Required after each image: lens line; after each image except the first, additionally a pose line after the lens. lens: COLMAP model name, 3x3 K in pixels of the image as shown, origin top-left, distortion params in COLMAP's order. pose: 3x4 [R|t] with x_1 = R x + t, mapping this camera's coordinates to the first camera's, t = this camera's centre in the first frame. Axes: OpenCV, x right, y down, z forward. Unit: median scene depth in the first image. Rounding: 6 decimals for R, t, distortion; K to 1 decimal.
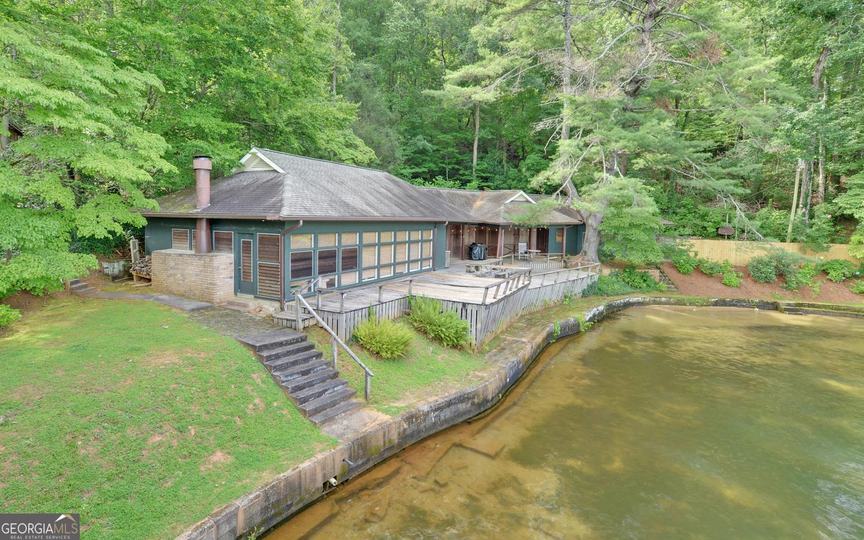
lens RADIAL K [[432.1, 0, 442.6], [0, 432.1, 242.4], [0, 0, 1]] dist [-0.002016, -0.000380]
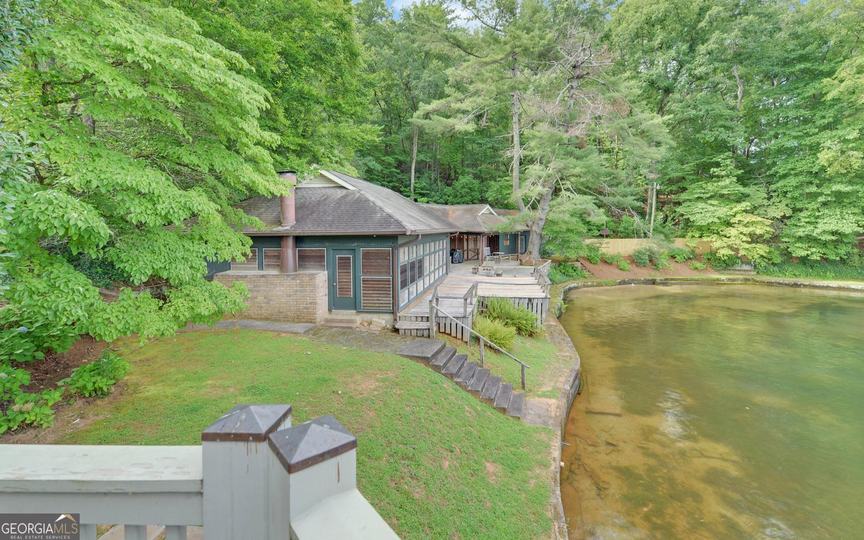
lens RADIAL K [[359.7, 0, 471.4], [0, 359.7, 240.2], [0, 0, 1]] dist [-0.000434, -0.008365]
pose [[0.937295, -0.041034, 0.346113, -0.292884], [0.048516, 0.998738, -0.012980, -0.010588], [-0.345144, 0.028958, 0.938103, 0.071820]]
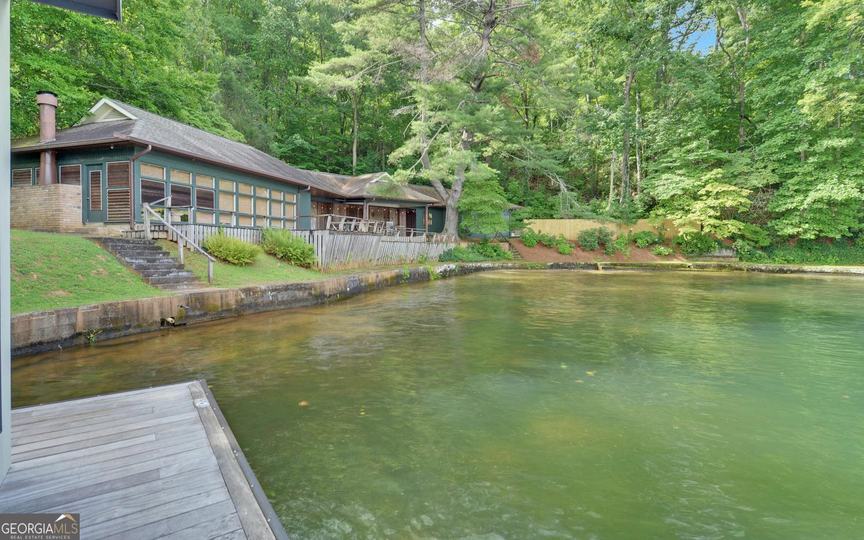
lens RADIAL K [[434.9, 0, 435.1], [0, 434.9, 250.3], [0, 0, 1]] dist [-0.000348, -0.001277]
pose [[0.976683, -0.027970, 0.212859, 0.082647], [0.036586, 0.998658, -0.036645, 0.163743], [-0.211548, 0.043578, 0.976396, -0.135925]]
